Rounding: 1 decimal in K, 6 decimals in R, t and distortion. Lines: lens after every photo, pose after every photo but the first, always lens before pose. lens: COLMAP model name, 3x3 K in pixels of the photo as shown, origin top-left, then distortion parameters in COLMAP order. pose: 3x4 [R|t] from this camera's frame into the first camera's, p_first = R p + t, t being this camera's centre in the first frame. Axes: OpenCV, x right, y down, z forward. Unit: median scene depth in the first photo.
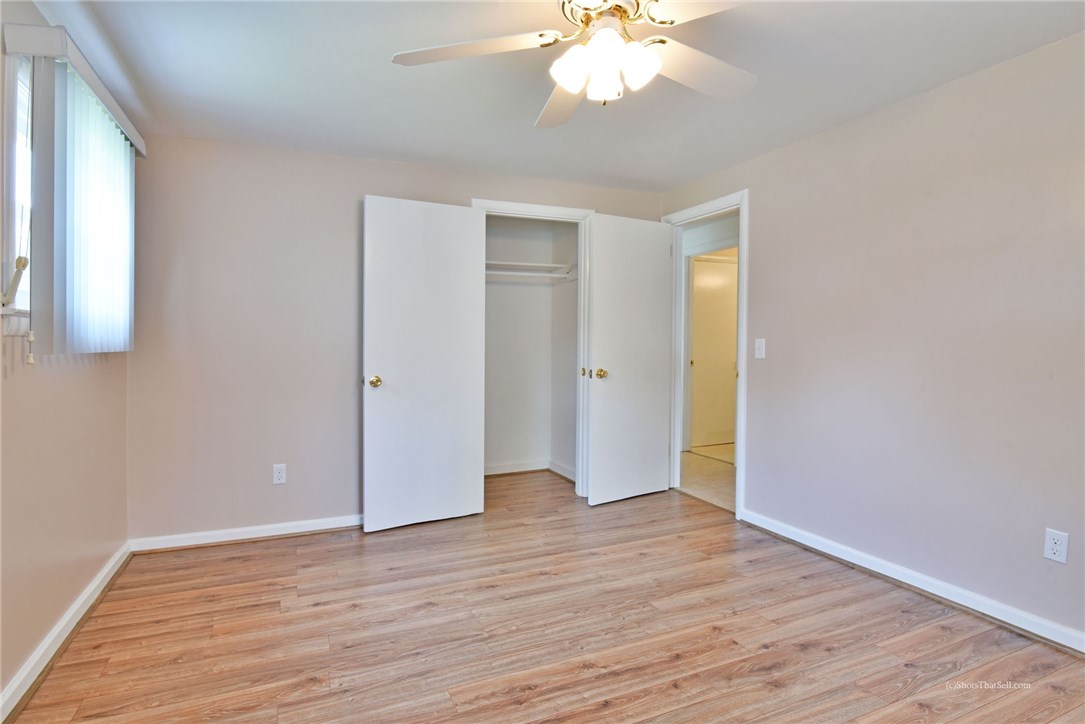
lens RADIAL K [[553.9, 0, 540.9], [0, 553.9, 354.9], [0, 0, 1]] dist [-0.007810, -0.000019]
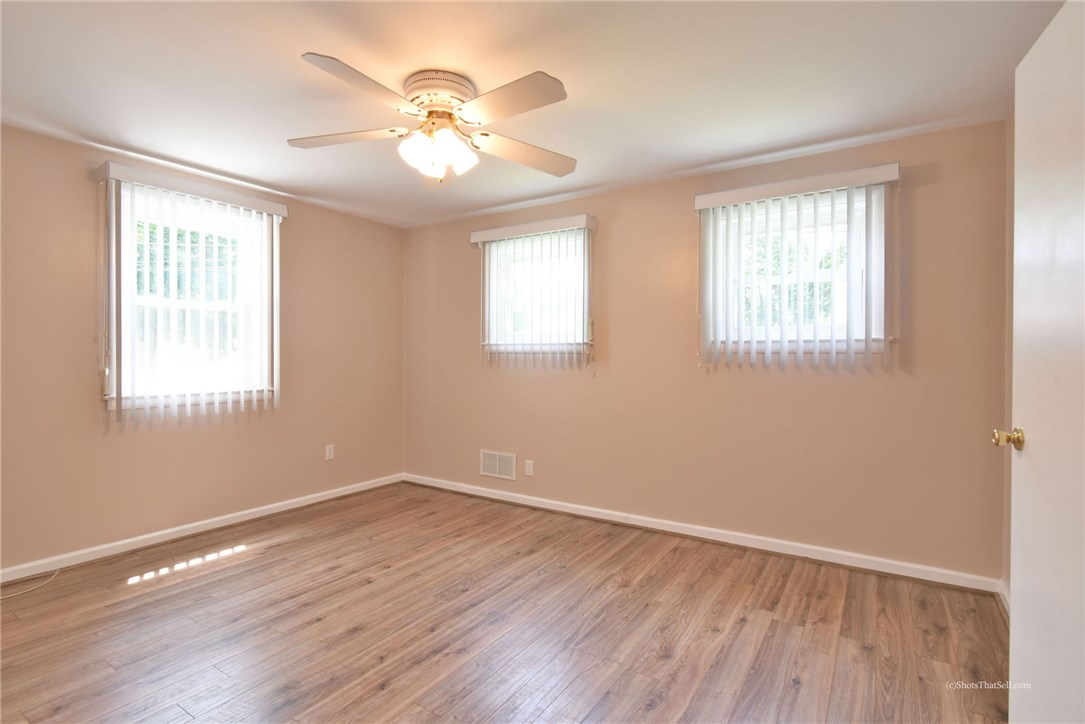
lens RADIAL K [[529.2, 0, 541.8], [0, 529.2, 358.8], [0, 0, 1]] dist [-0.006484, -0.000922]
pose [[-0.839034, 0.001594, -0.544077, 0.515804], [-0.013567, 0.999623, 0.023850, -0.054589], [0.543910, 0.027393, -0.838696, 1.916029]]
